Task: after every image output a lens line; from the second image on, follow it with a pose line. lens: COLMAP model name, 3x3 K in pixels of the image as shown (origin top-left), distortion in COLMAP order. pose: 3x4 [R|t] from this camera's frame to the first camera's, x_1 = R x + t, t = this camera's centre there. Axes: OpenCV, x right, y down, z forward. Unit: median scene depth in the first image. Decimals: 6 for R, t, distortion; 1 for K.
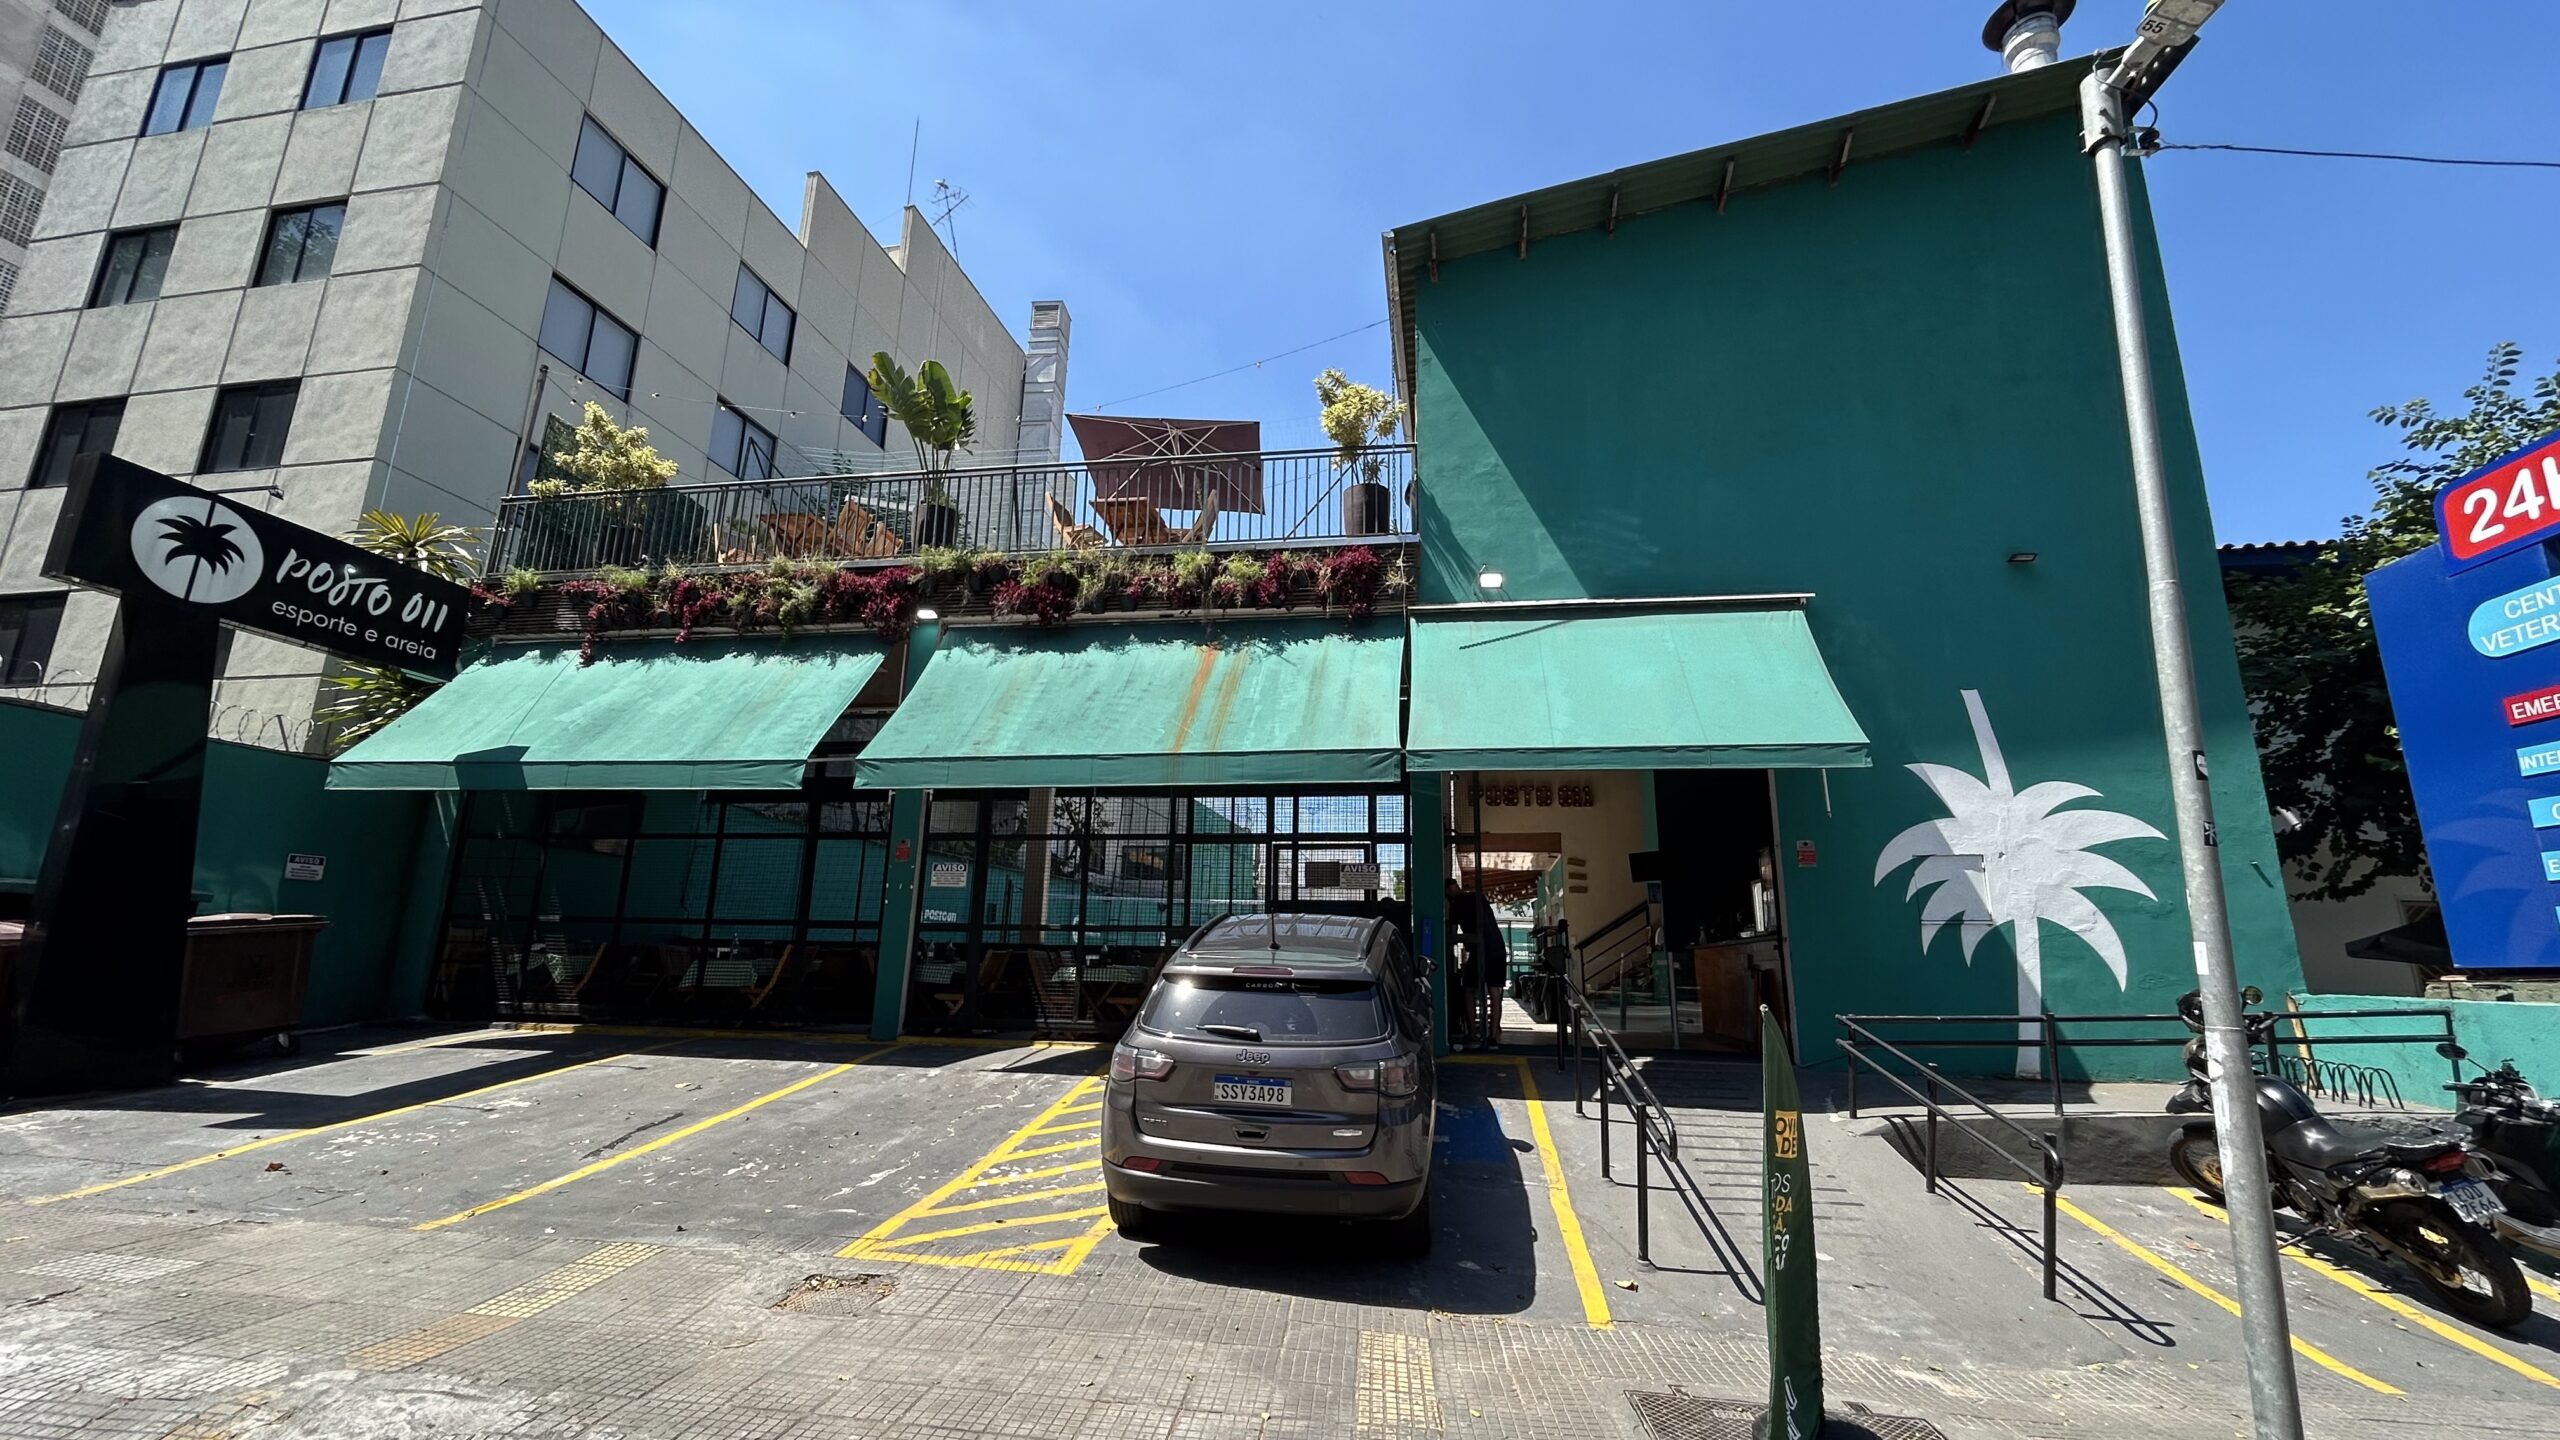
lens RADIAL K [[1043.1, 0, 1279.4], [0, 1043.1, 721.2], [0, 0, 1]] dist [-0.001287, -0.000161]
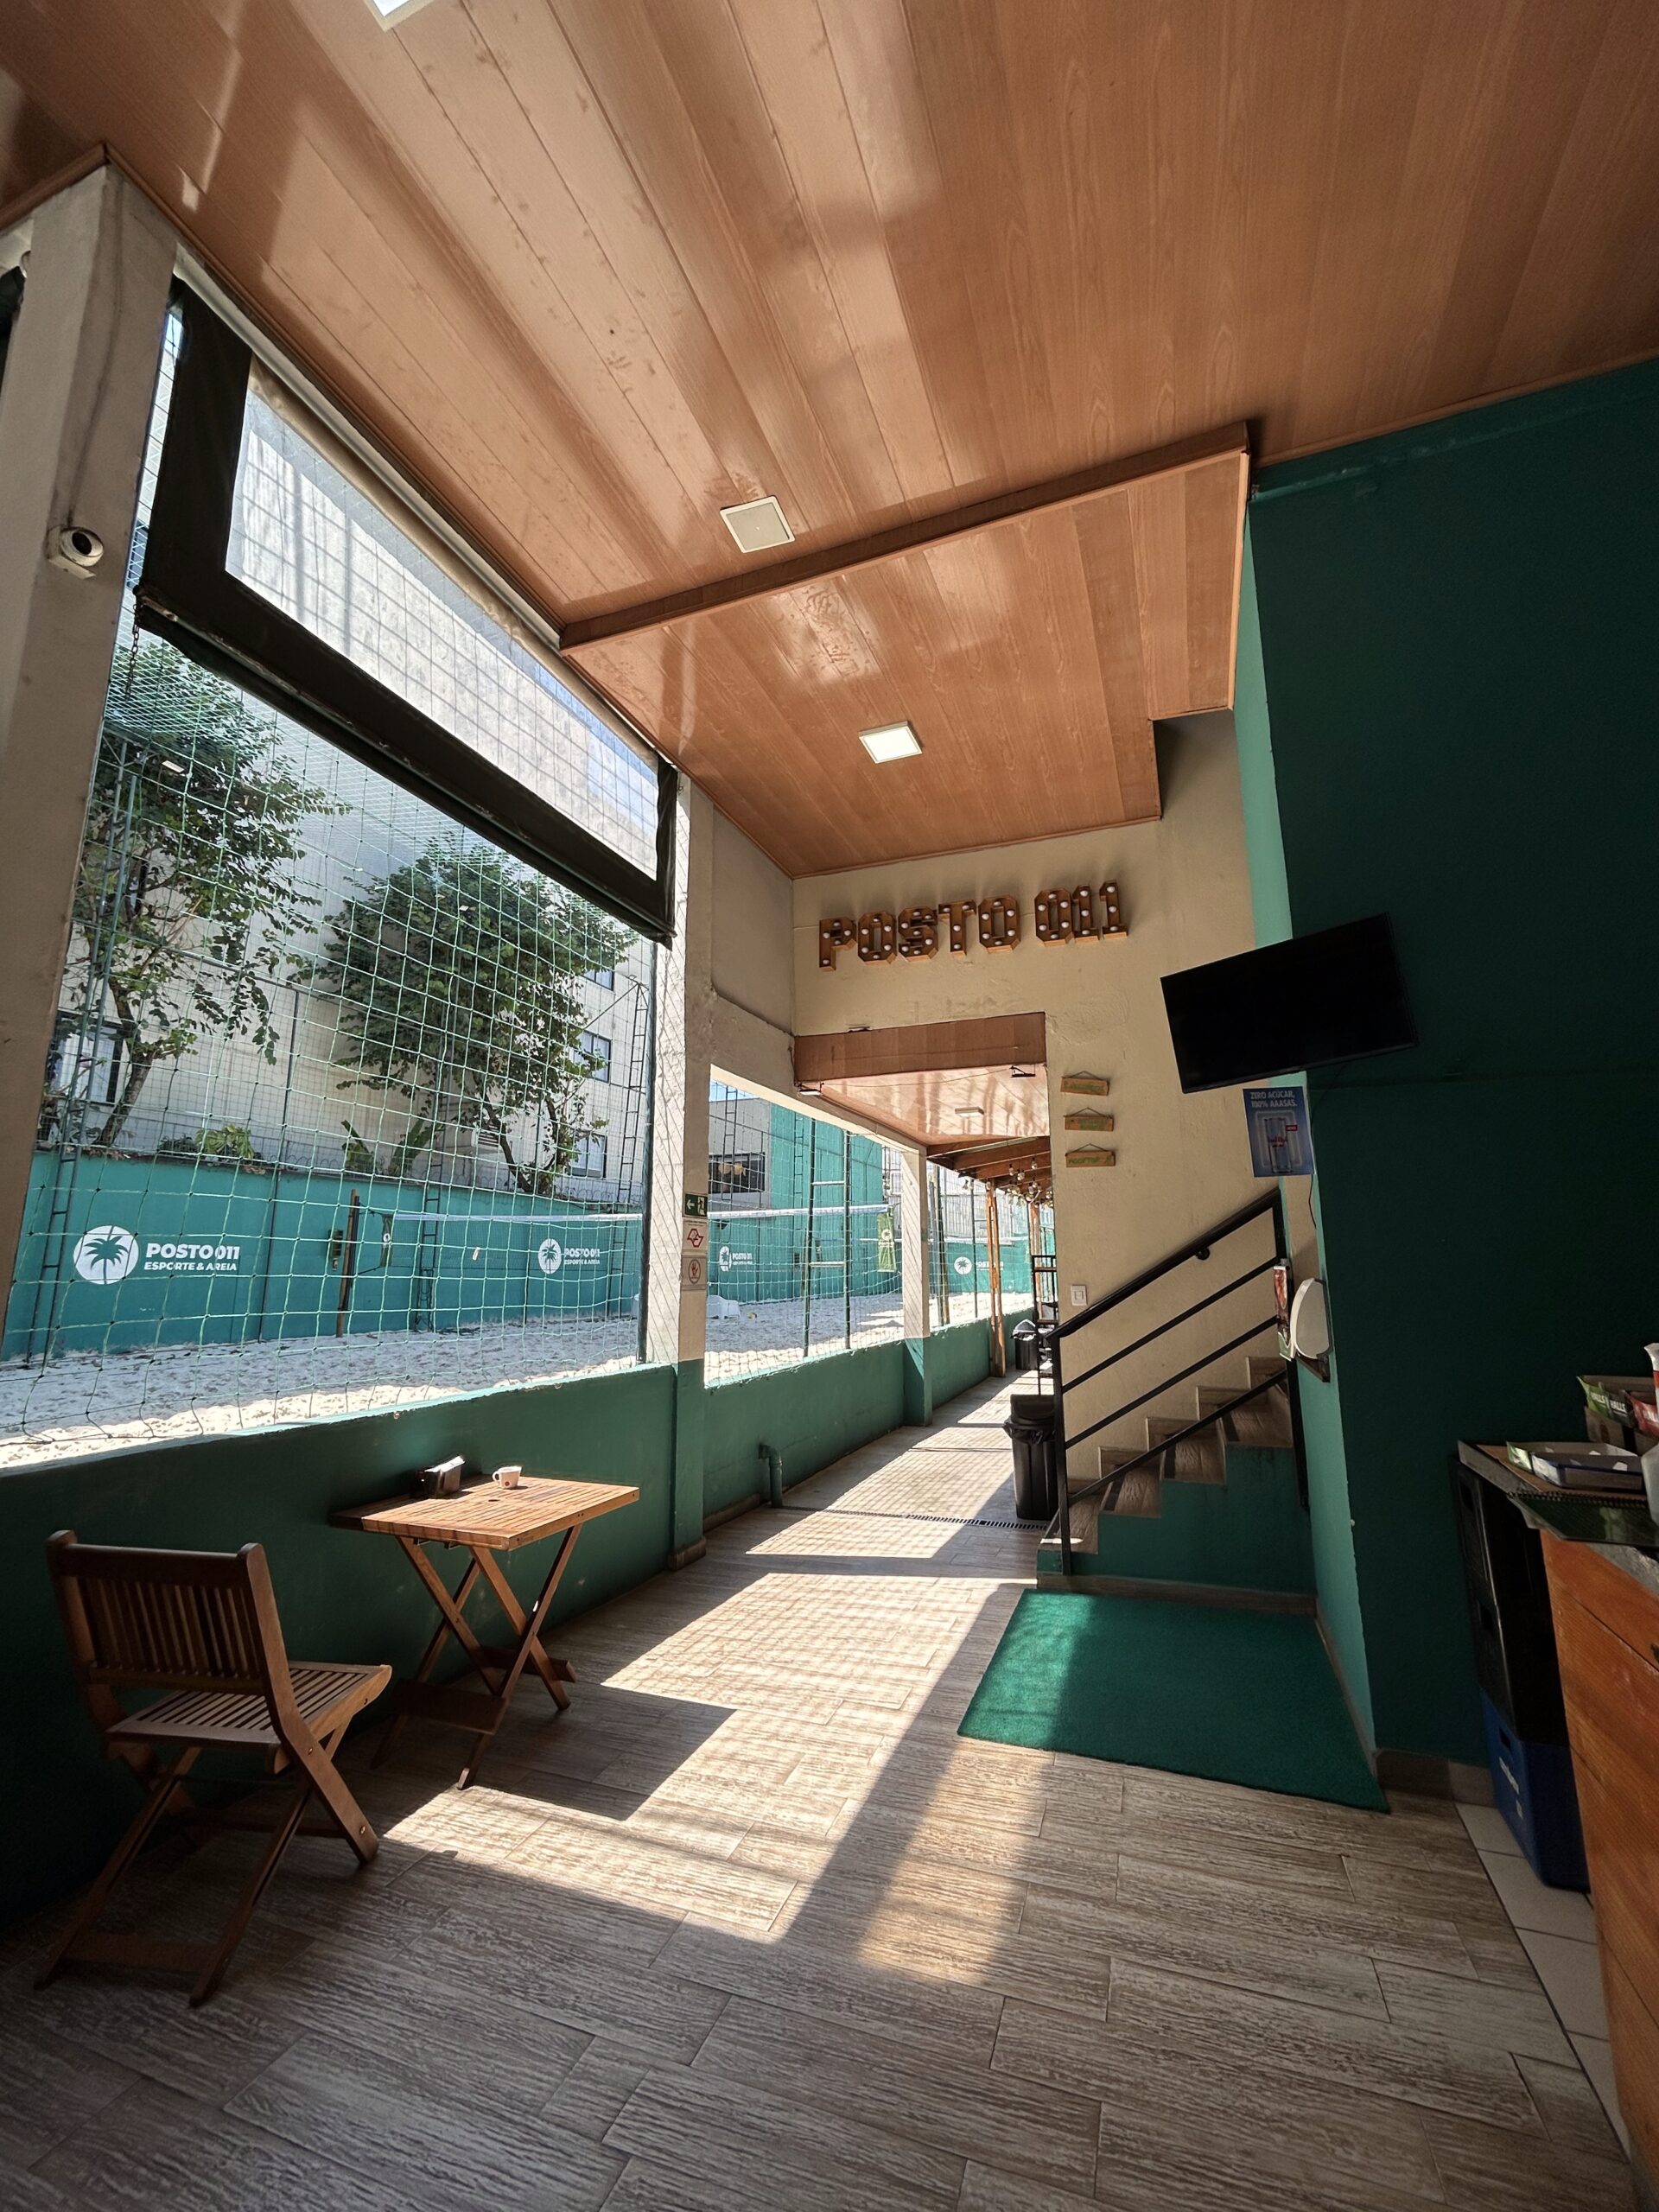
lens RADIAL K [[895.3, 0, 834.1], [0, 895.3, 1103.0], [0, 0, 1]] dist [-0.000931, -0.000057]
pose [[0.982391, -0.054891, -0.178590, 0.254015], [0.064479, 0.996748, 0.048332, 0.121017], [0.175356, -0.058997, 0.982736, 0.673223]]
